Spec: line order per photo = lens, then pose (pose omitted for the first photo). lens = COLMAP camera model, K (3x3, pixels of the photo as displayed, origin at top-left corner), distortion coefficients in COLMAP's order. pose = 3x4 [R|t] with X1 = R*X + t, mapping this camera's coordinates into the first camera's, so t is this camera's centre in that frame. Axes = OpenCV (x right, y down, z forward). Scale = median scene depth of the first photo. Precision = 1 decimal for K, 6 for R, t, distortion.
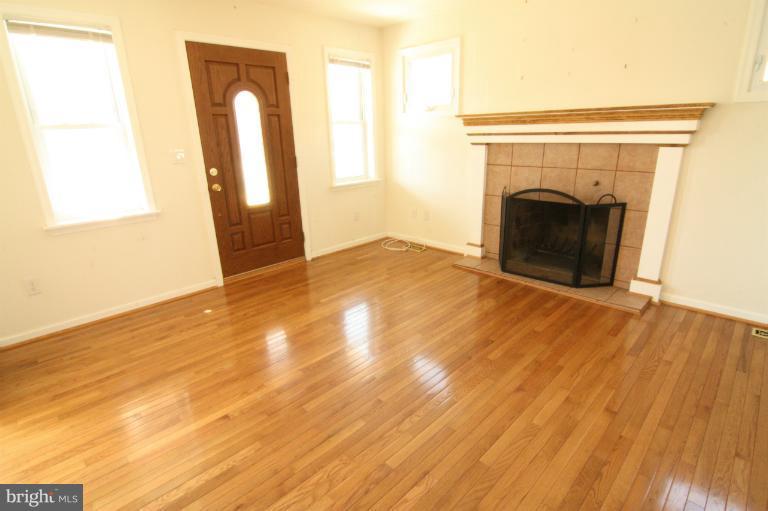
lens RADIAL K [[389.1, 0, 387.8], [0, 389.1, 254.9], [0, 0, 1]] dist [-0.001224, -0.013681]
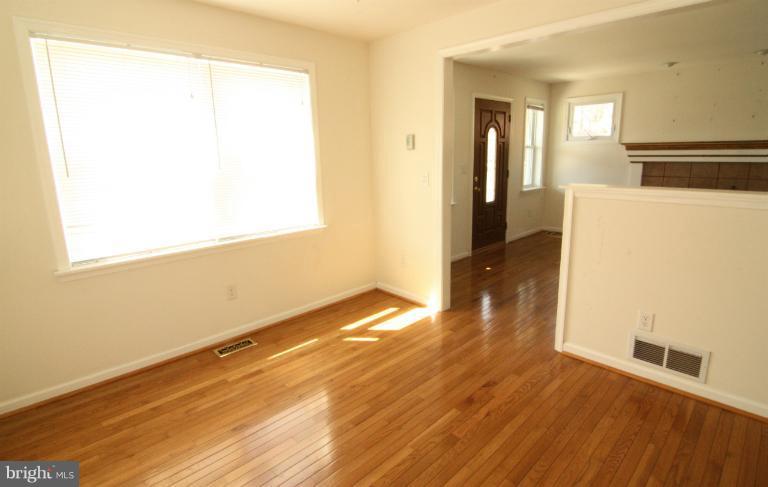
lens RADIAL K [[397.1, 0, 393.7], [0, 397.1, 229.5], [0, 0, 1]] dist [-0.001956, -0.000374]
pose [[0.999988, 0.004968, 0.000499, -0.728663], [-0.004880, 0.993634, -0.112553, 0.149469], [-0.001055, 0.112549, 0.993646, -0.490523]]
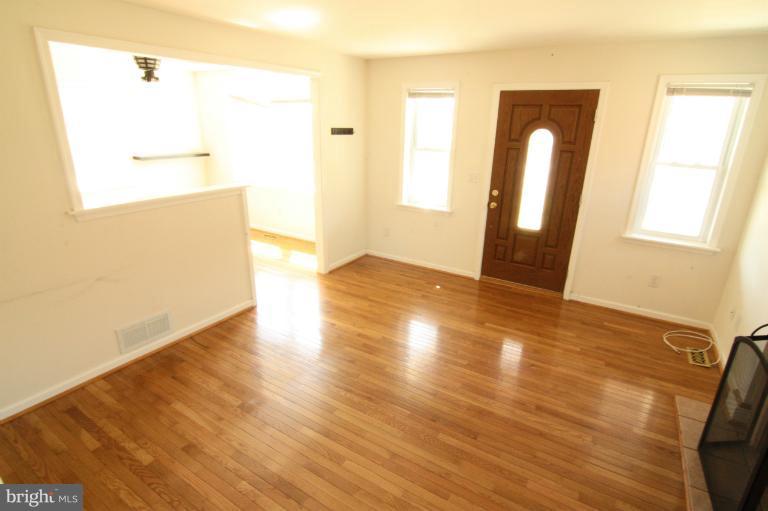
lens RADIAL K [[389.1, 0, 387.8], [0, 389.1, 254.9], [0, 0, 1]] dist [-0.001224, -0.013681]
pose [[0.231512, 0.341562, -0.910899, 0.636488], [-0.324936, 0.909713, 0.258532, -0.229402], [0.916962, 0.236130, 0.321596, 0.313799]]
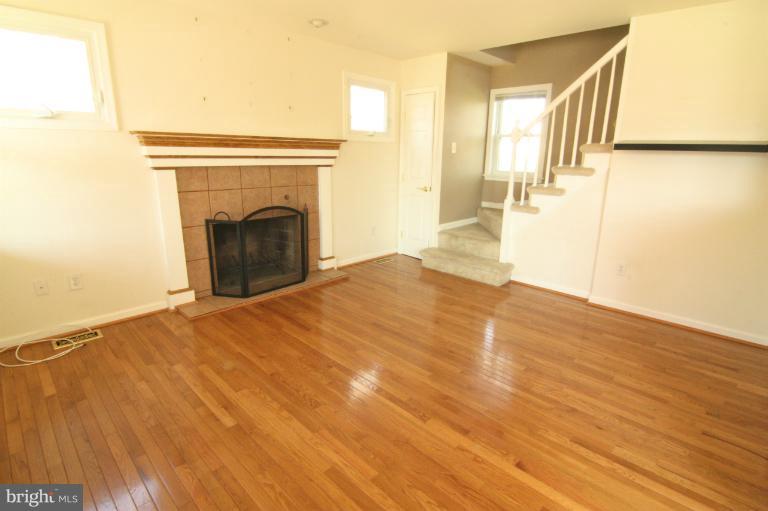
lens RADIAL K [[390.5, 0, 384.0], [0, 390.5, 255.5], [0, 0, 1]] dist [-0.002354, -0.017397]
pose [[-0.003331, -0.228520, 0.973534, -0.639217], [0.289789, 0.931544, 0.219655, -0.172984], [-0.957085, 0.282851, 0.063120, 0.600982]]
